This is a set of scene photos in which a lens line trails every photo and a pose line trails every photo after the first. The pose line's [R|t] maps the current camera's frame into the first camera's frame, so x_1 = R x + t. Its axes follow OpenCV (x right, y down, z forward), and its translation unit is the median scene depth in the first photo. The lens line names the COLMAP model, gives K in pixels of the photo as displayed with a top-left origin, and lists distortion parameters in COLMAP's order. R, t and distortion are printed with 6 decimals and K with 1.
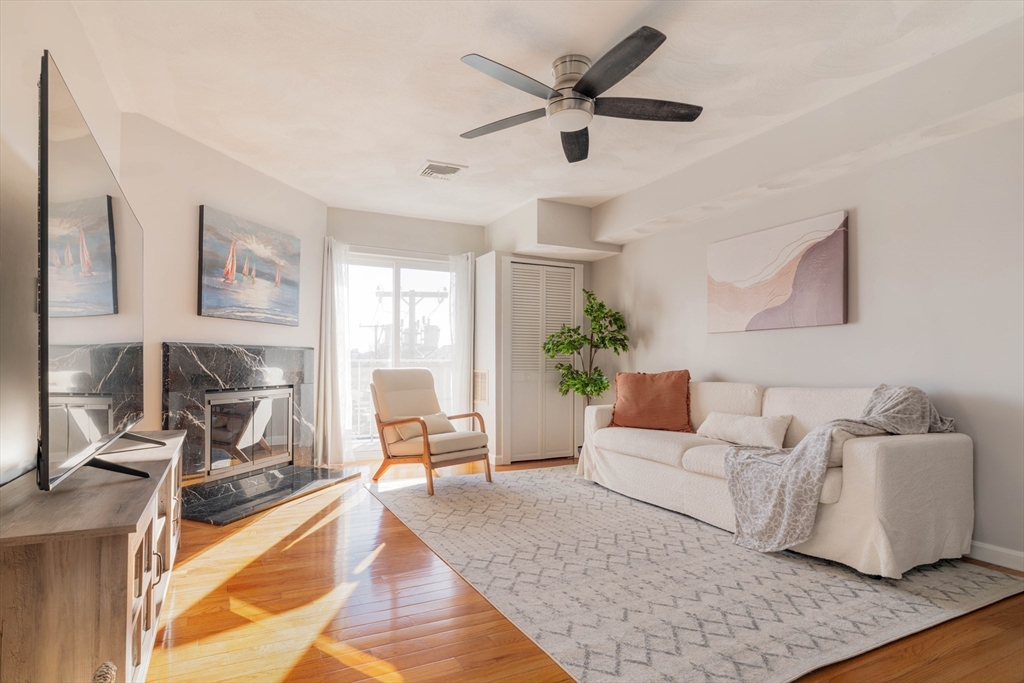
lens RADIAL K [[527.4, 0, 519.4], [0, 527.4, 360.3], [0, 0, 1]] dist [-0.008355, 0.000166]
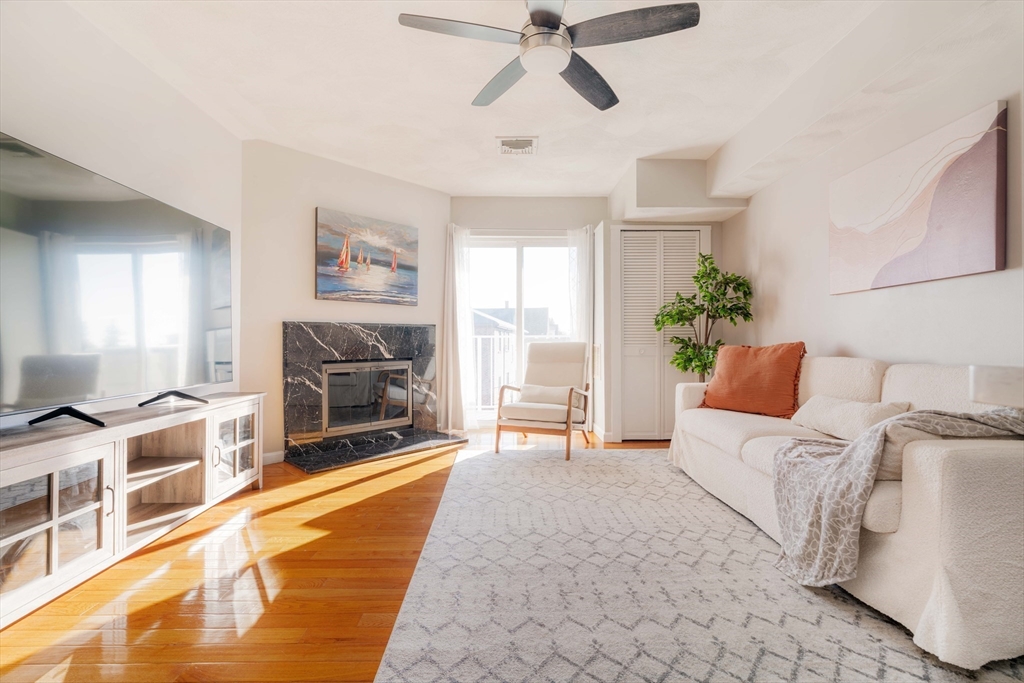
lens RADIAL K [[502.0, 0, 540.1], [0, 502.0, 343.9], [0, 0, 1]] dist [-0.007222, 0.001269]
pose [[0.908569, -0.005639, -0.417697, 0.316292], [0.010290, 0.999908, 0.008883, 0.012053], [0.417608, -0.012369, 0.908543, 0.156368]]
